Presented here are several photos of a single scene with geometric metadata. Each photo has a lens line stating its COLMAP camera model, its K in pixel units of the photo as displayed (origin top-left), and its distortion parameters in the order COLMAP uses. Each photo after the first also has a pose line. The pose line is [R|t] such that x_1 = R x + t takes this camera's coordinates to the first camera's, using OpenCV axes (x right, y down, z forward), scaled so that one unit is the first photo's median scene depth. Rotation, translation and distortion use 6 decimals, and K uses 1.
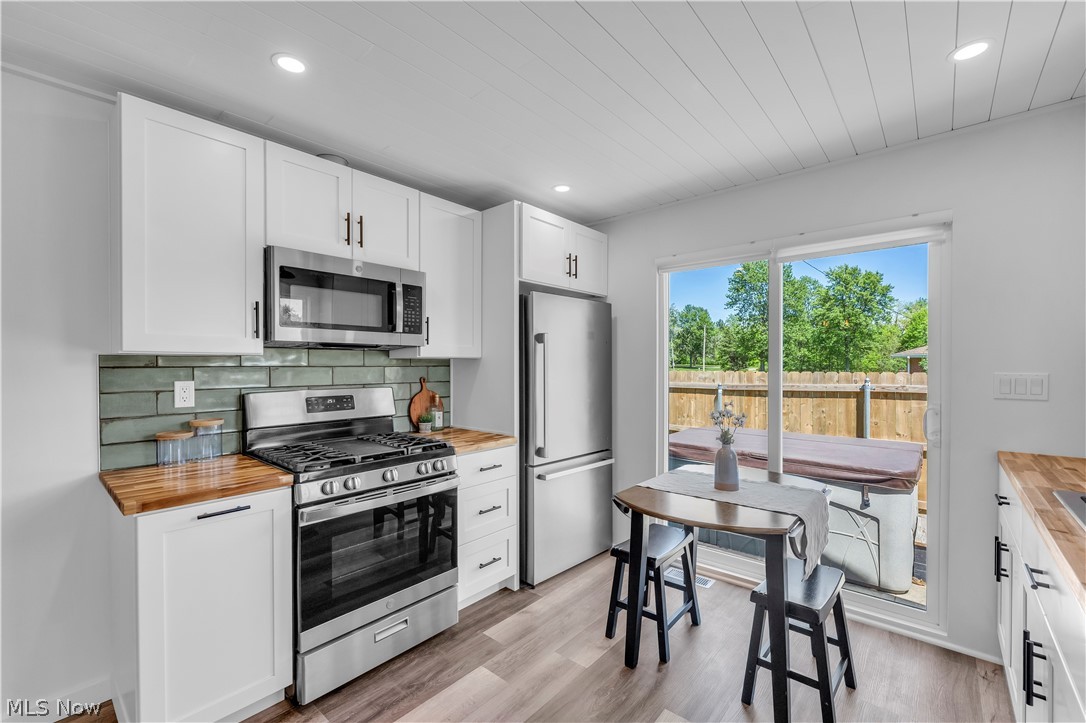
lens RADIAL K [[452.8, 0, 535.6], [0, 452.8, 370.0], [0, 0, 1]] dist [-0.000530, -0.000786]
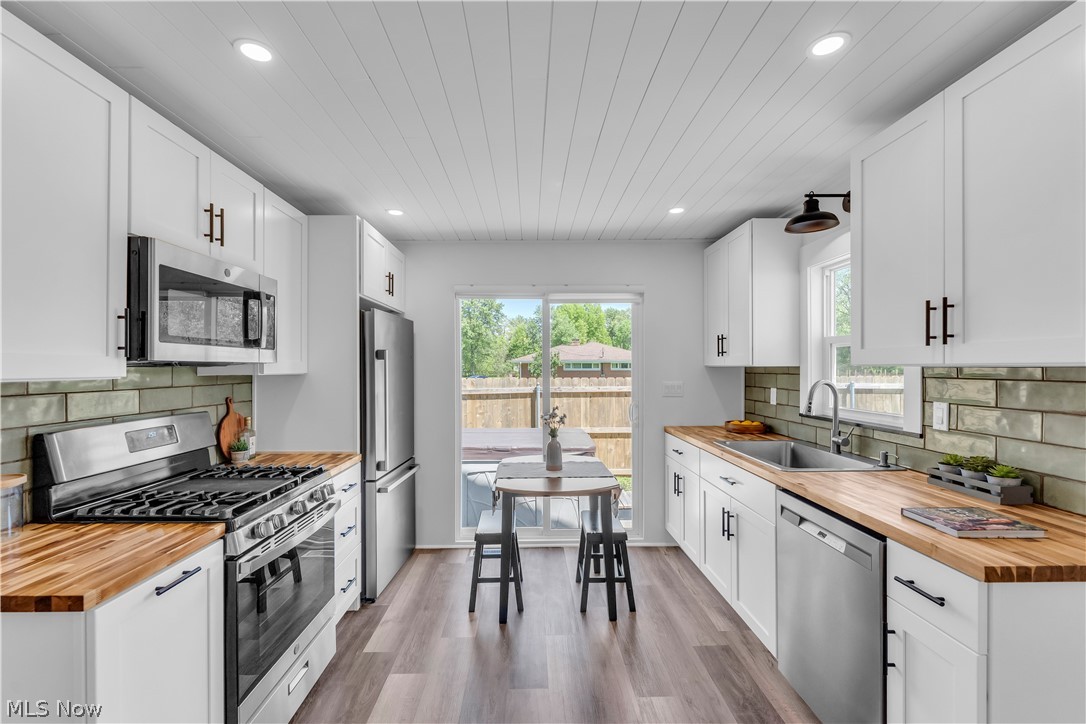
lens RADIAL K [[476.7, 0, 524.9], [0, 476.7, 369.2], [0, 0, 1]] dist [-0.002704, 0.000242]
pose [[0.743903, -0.003591, 0.668278, -0.464281], [0.009467, 0.999942, -0.005165, -0.028337], [-0.668220, 0.010169, 0.743894, -0.020909]]
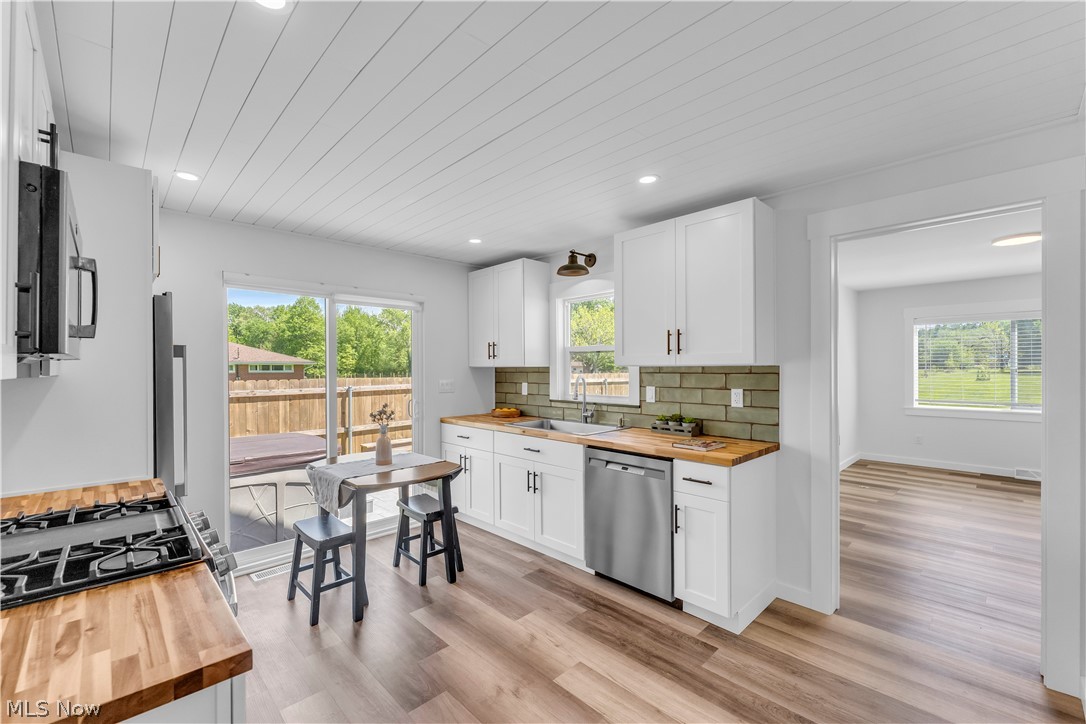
lens RADIAL K [[452.8, 0, 524.9], [0, 452.8, 369.3], [0, 0, 1]] dist [-0.000530, -0.000786]
pose [[0.095382, -0.001558, 0.995440, -0.742802], [0.015319, 0.999883, 0.000097, -0.027961], [-0.995323, 0.015239, 0.095394, 0.296720]]
